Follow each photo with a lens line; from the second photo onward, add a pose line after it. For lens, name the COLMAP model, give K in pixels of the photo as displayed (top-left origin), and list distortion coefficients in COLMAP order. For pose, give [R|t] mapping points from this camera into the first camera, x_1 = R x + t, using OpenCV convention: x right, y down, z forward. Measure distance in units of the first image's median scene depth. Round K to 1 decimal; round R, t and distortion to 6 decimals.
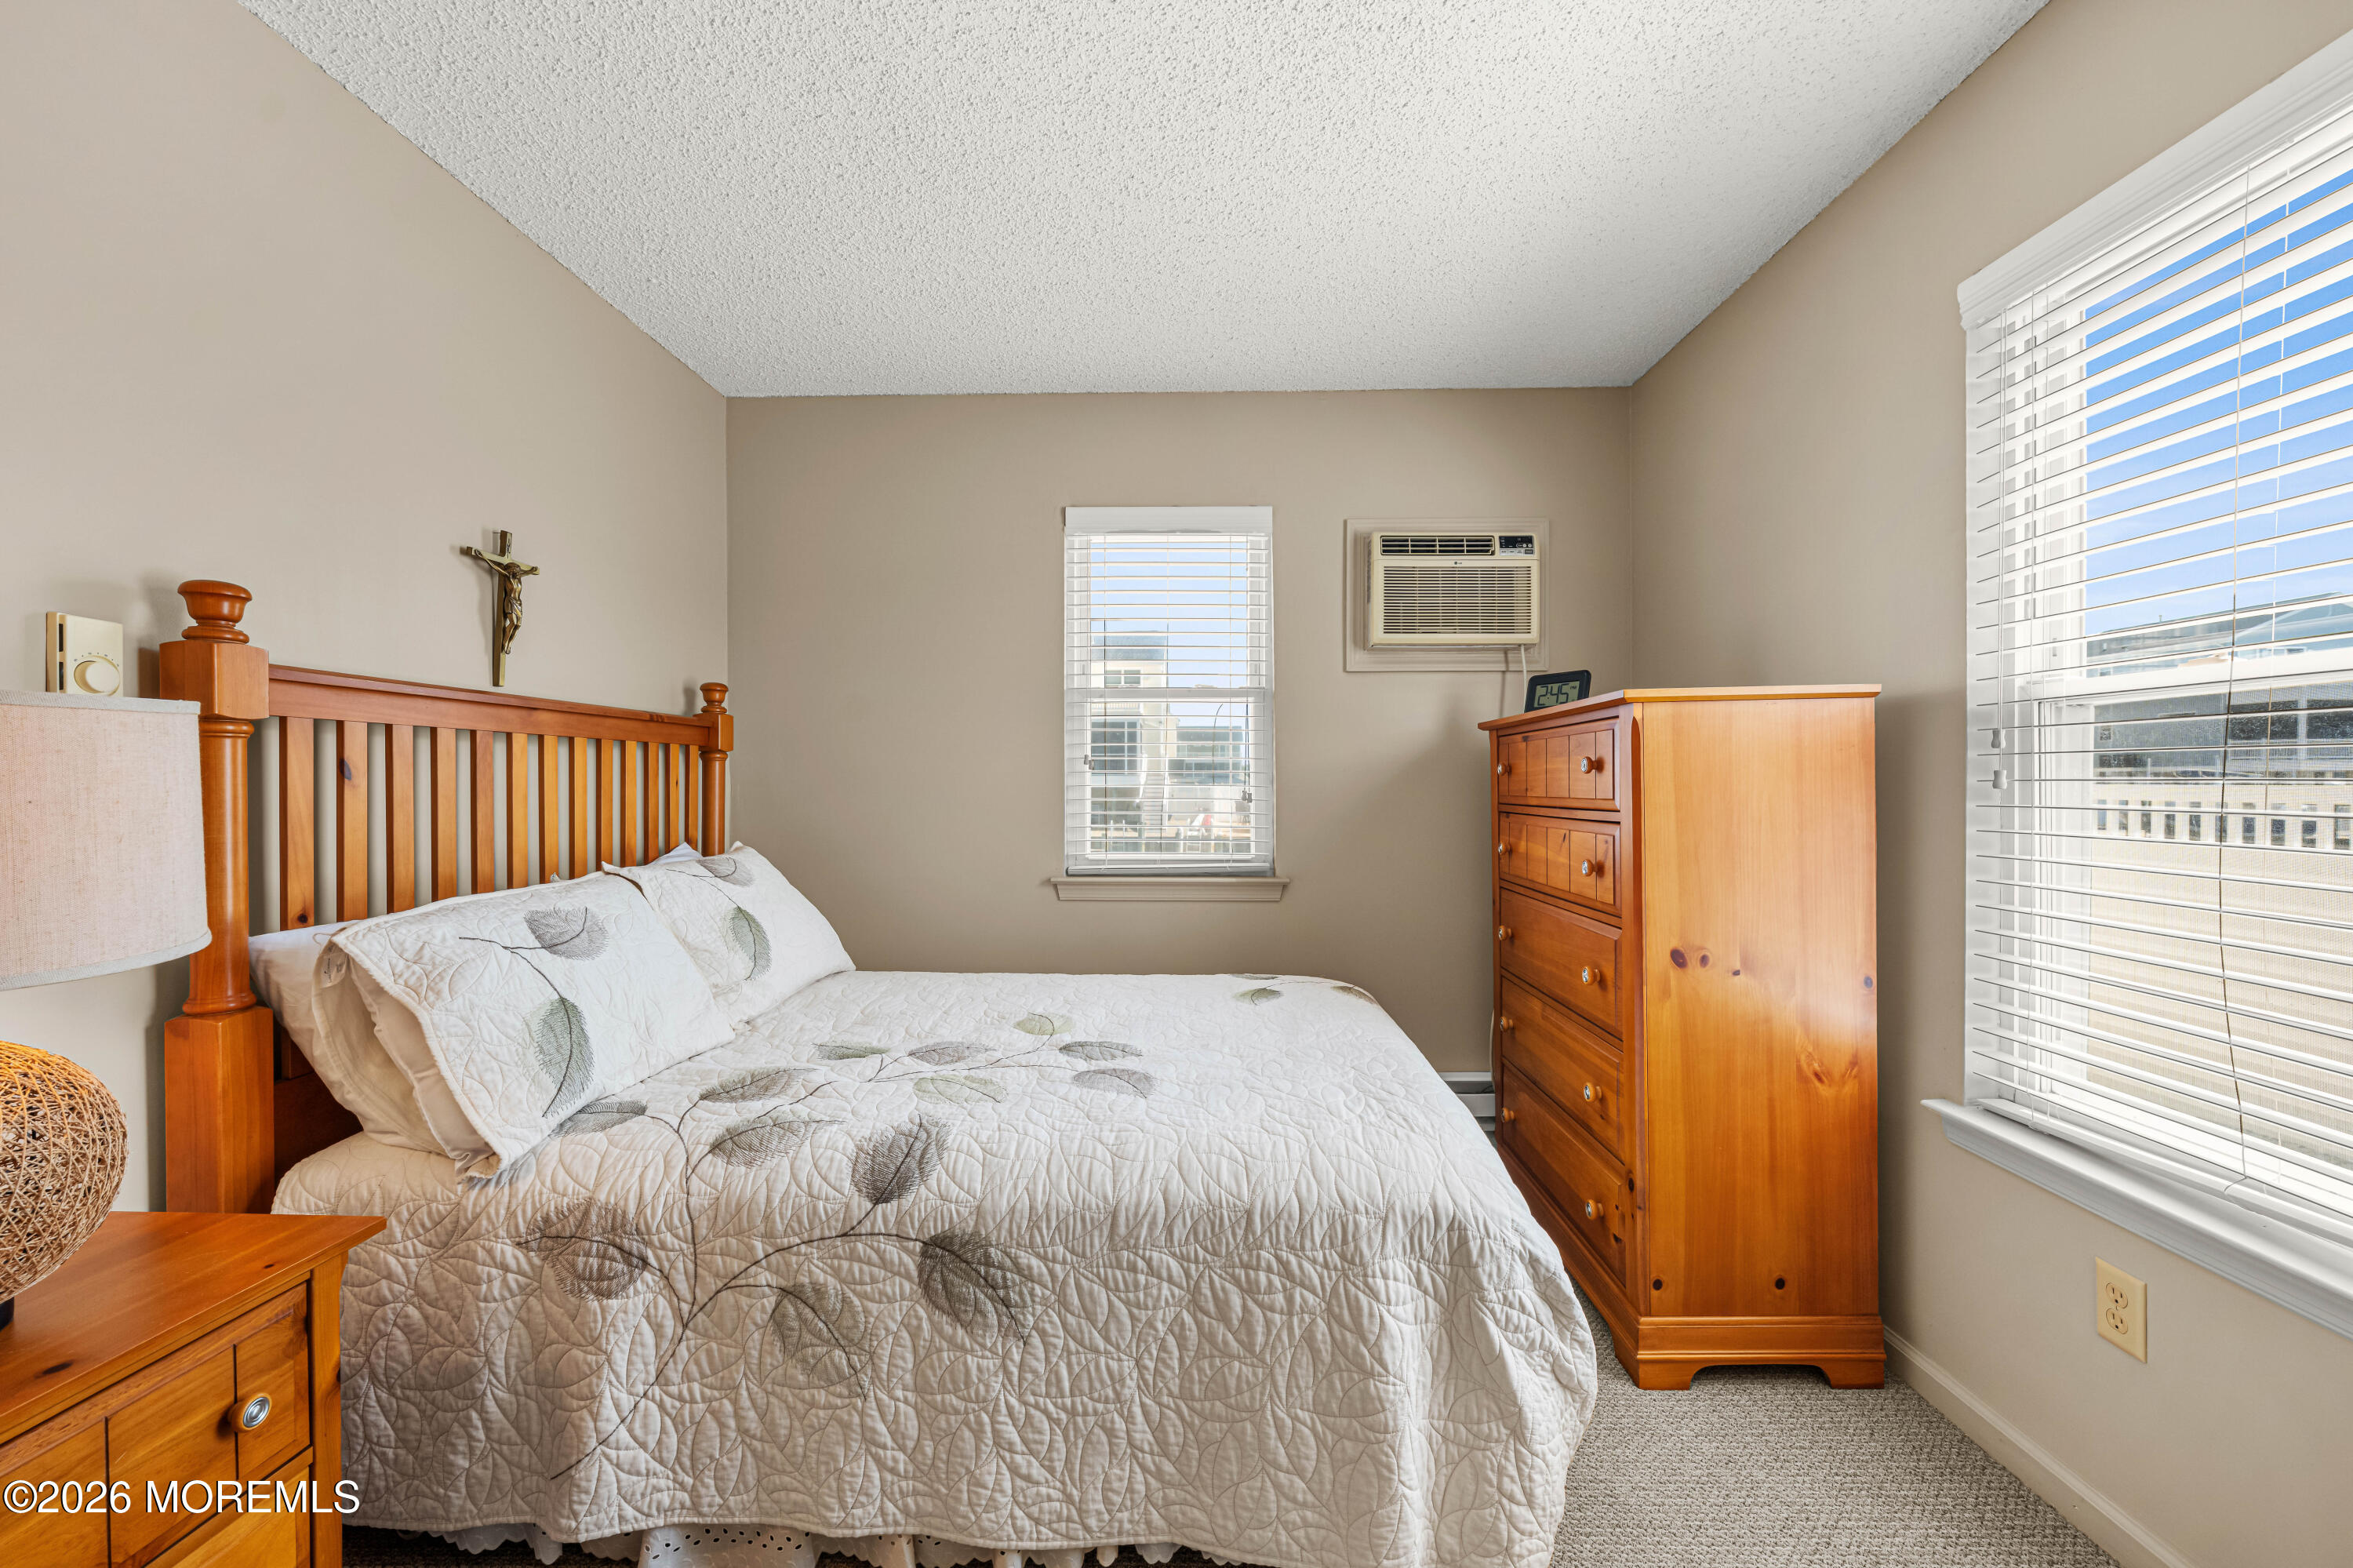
lens RADIAL K [[928.5, 0, 1176.5], [0, 928.5, 784.0], [0, 0, 1]] dist [-0.001002, -0.000238]
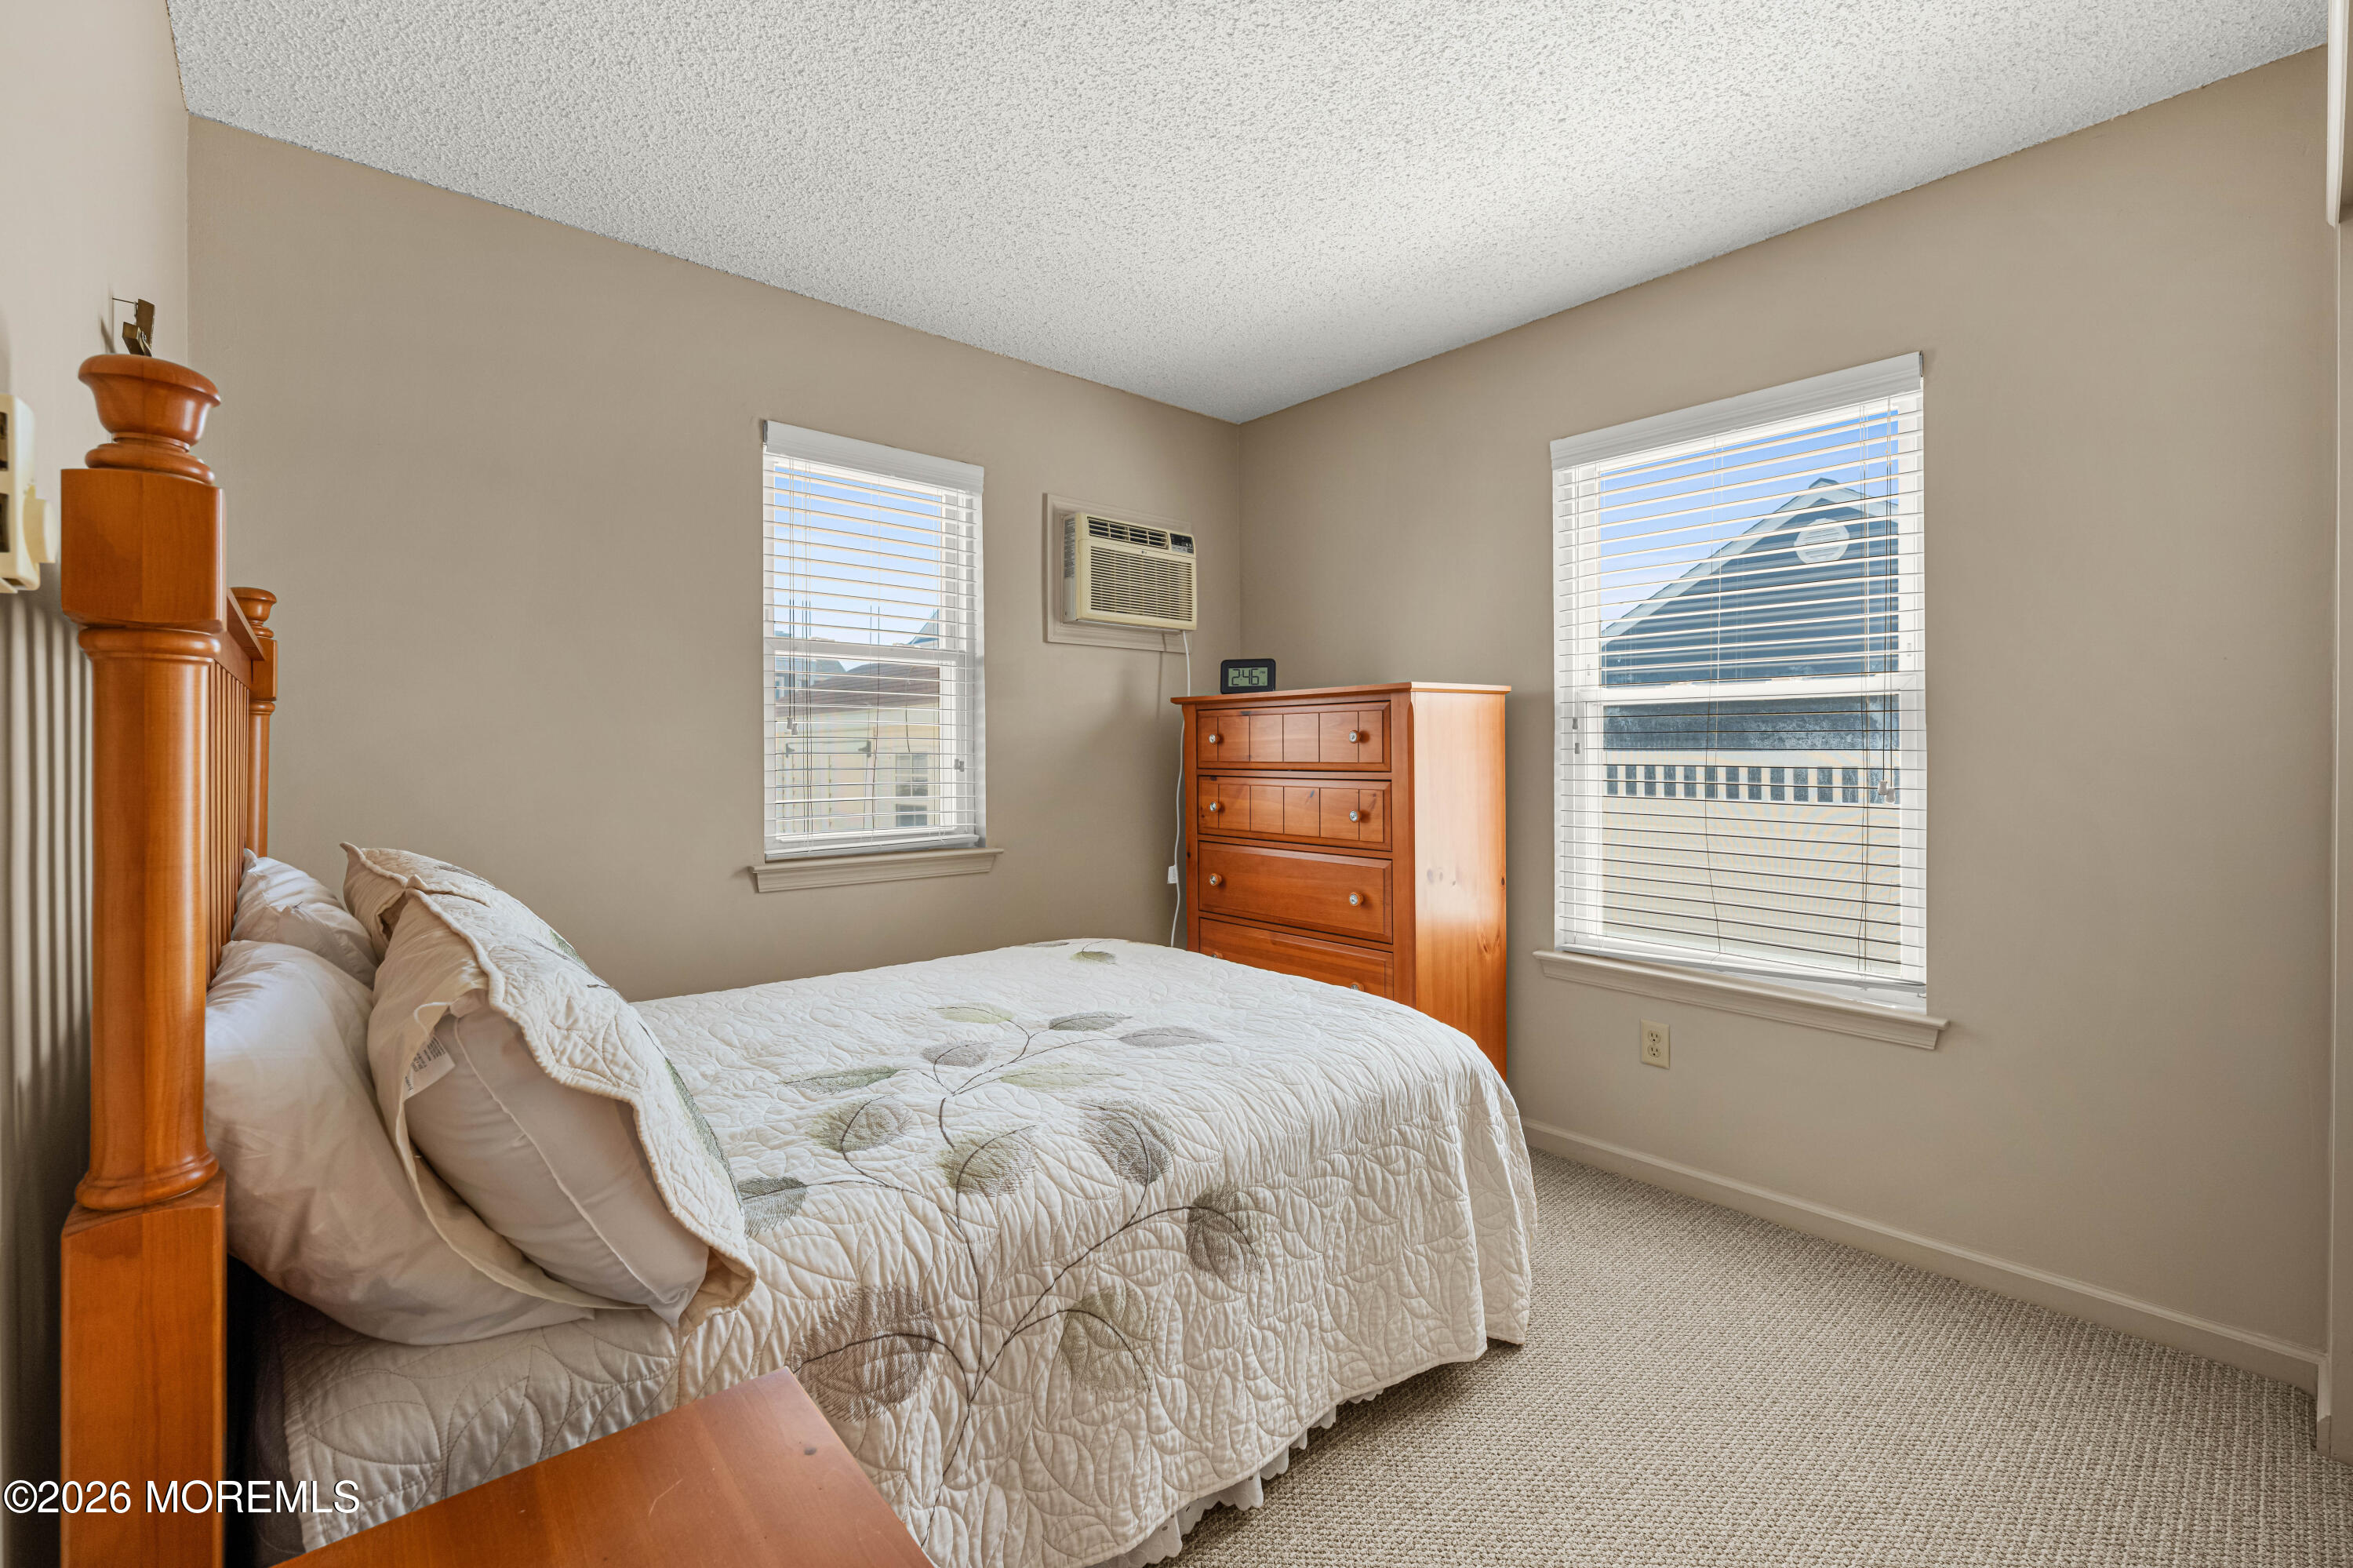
lens RADIAL K [[1001.5, 0, 1174.2], [0, 1001.5, 743.0], [0, 0, 1]] dist [-0.000054, -0.000015]
pose [[0.735444, 0.005005, 0.677567, -1.013718], [0.002115, 0.999951, -0.009682, 0.002095], [-0.677582, 0.008554, 0.735397, 0.209684]]
